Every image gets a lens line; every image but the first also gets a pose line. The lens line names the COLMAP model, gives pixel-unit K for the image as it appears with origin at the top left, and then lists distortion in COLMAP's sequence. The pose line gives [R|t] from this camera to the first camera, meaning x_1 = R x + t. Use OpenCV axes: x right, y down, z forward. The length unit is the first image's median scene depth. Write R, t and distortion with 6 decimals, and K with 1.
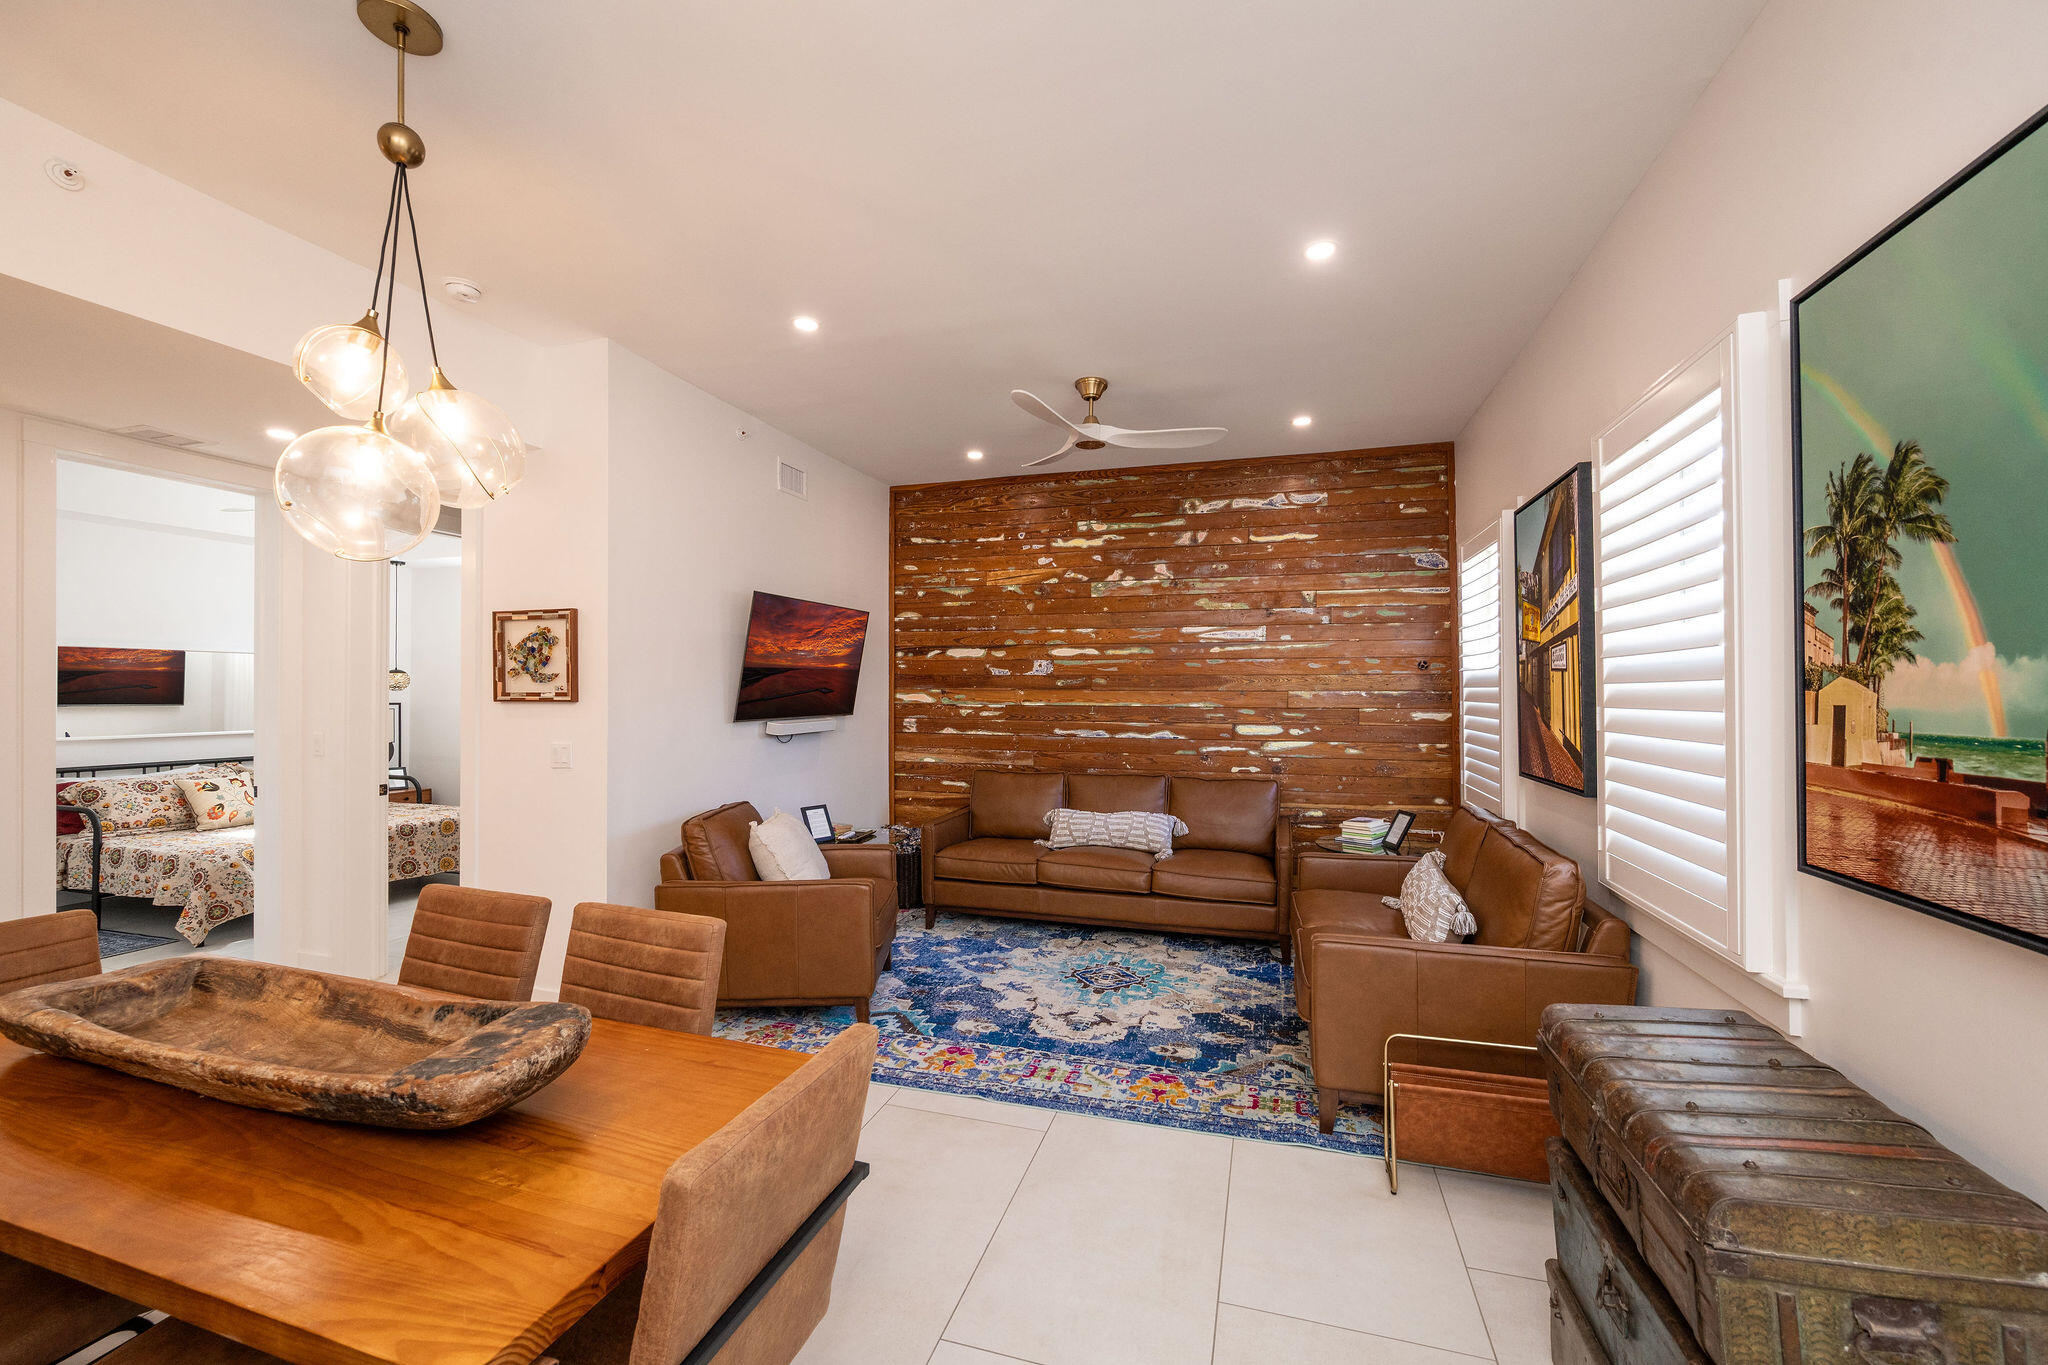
lens RADIAL K [[800.6, 0, 1029.6], [0, 800.6, 690.7], [0, 0, 1]] dist [-0.001573, 0.000702]
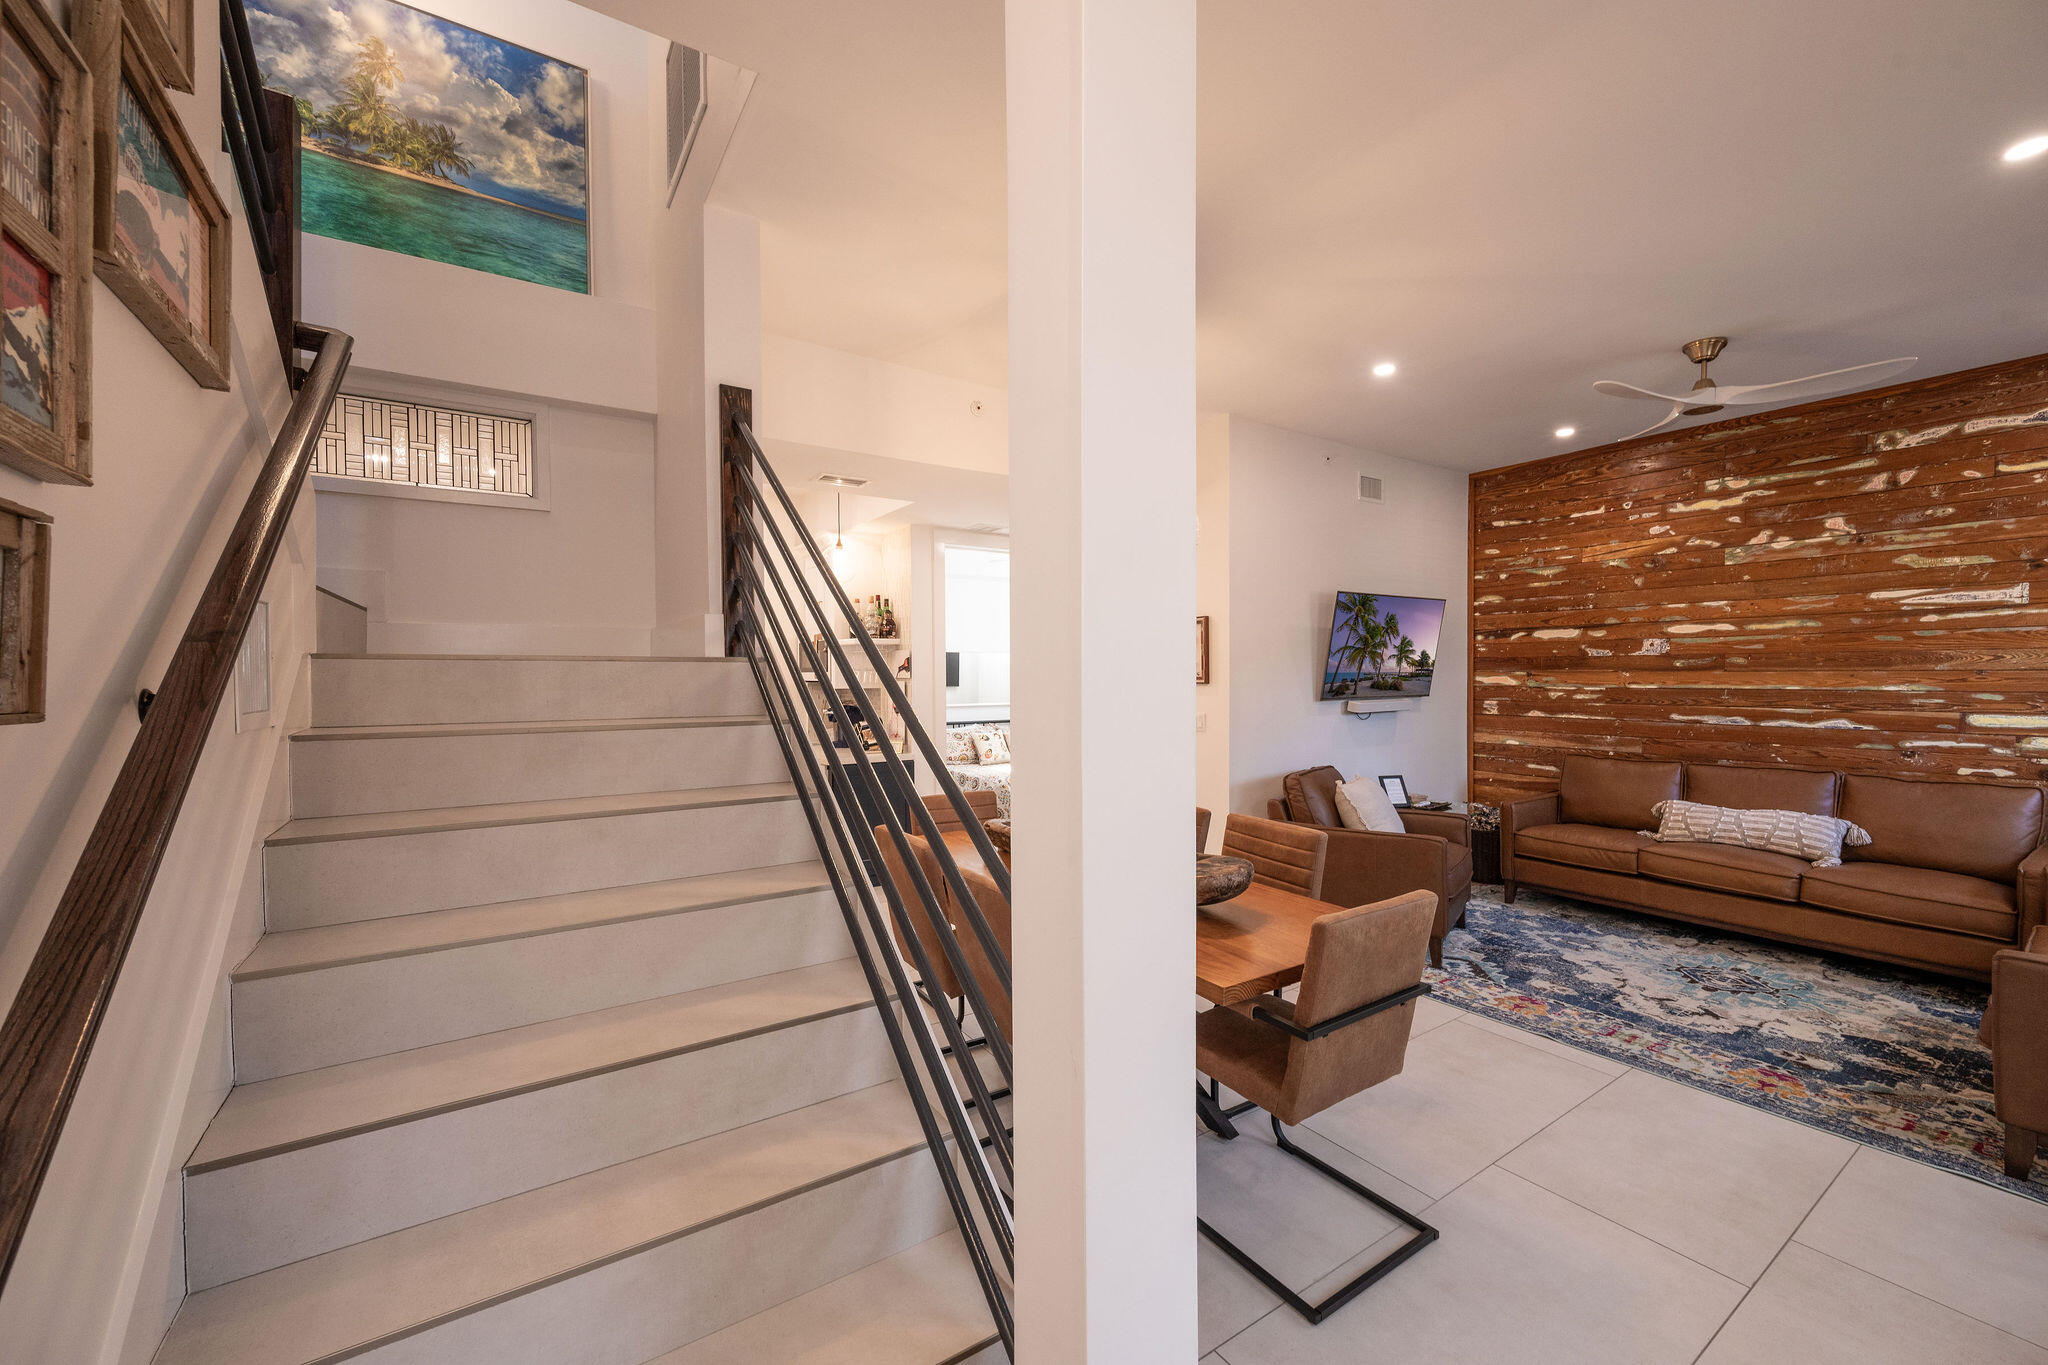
lens RADIAL K [[800.6, 0, 1029.6], [0, 800.6, 690.7], [0, 0, 1]] dist [-0.001573, 0.000702]
pose [[0.774339, 0.005358, -0.632749, 0.048046], [0.007424, 0.999818, 0.017552, -0.000103], [0.632728, -0.018289, 0.774158, -0.186881]]
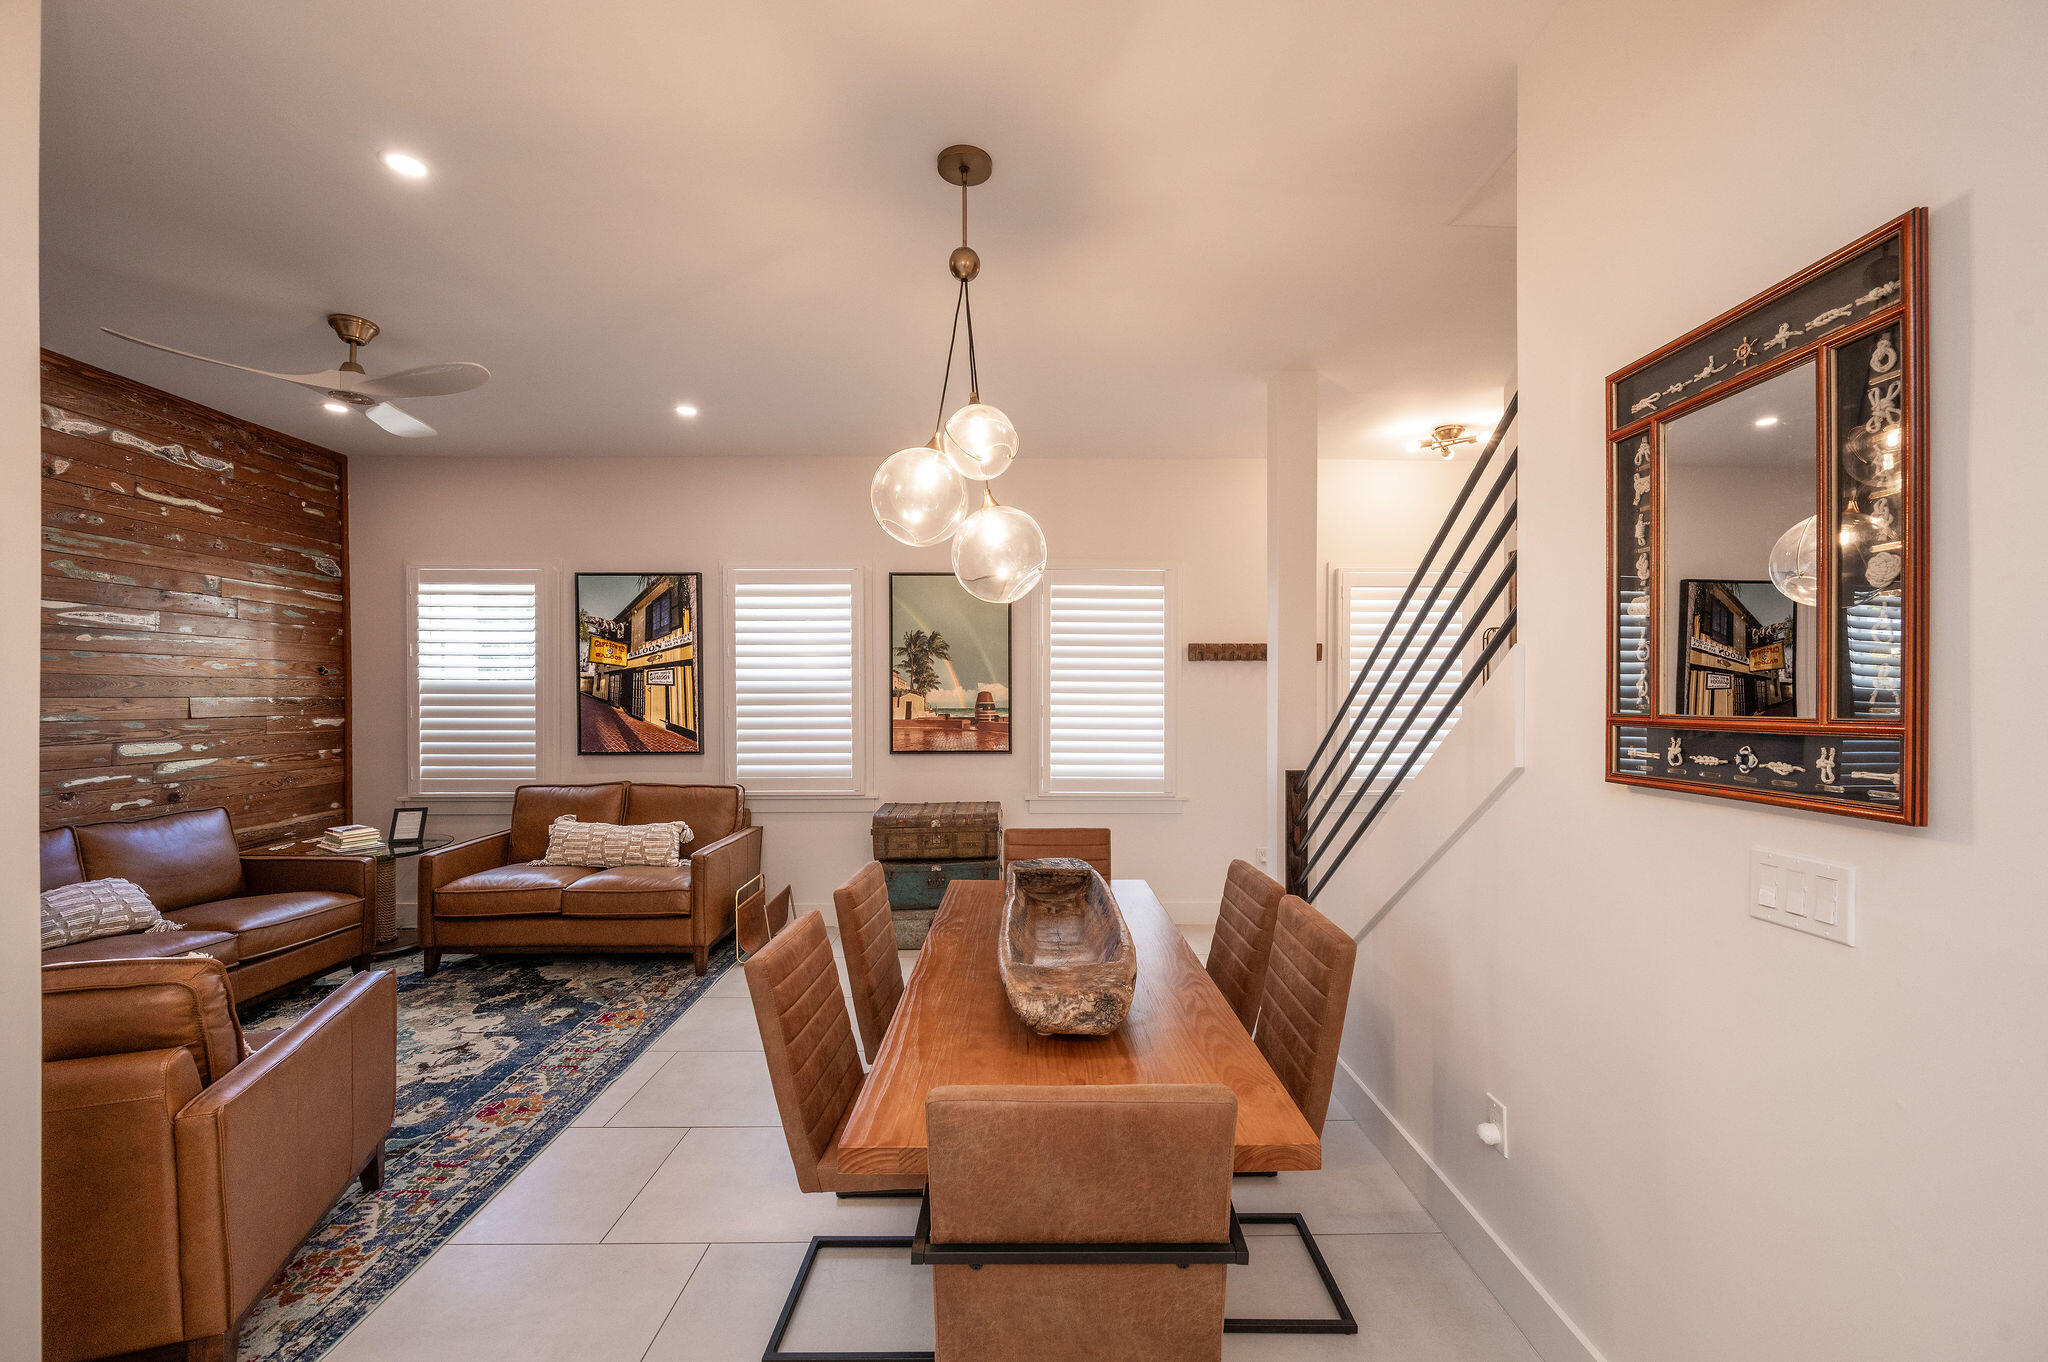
lens RADIAL K [[813.5, 0, 1039.5], [0, 813.5, 697.3], [0, 0, 1]] dist [-0.000234, 0.000403]
pose [[-0.308630, -0.003684, 0.951175, -0.747255], [-0.001656, 0.999993, 0.003336, -0.003724], [-0.951181, -0.000545, -0.308634, 0.470312]]
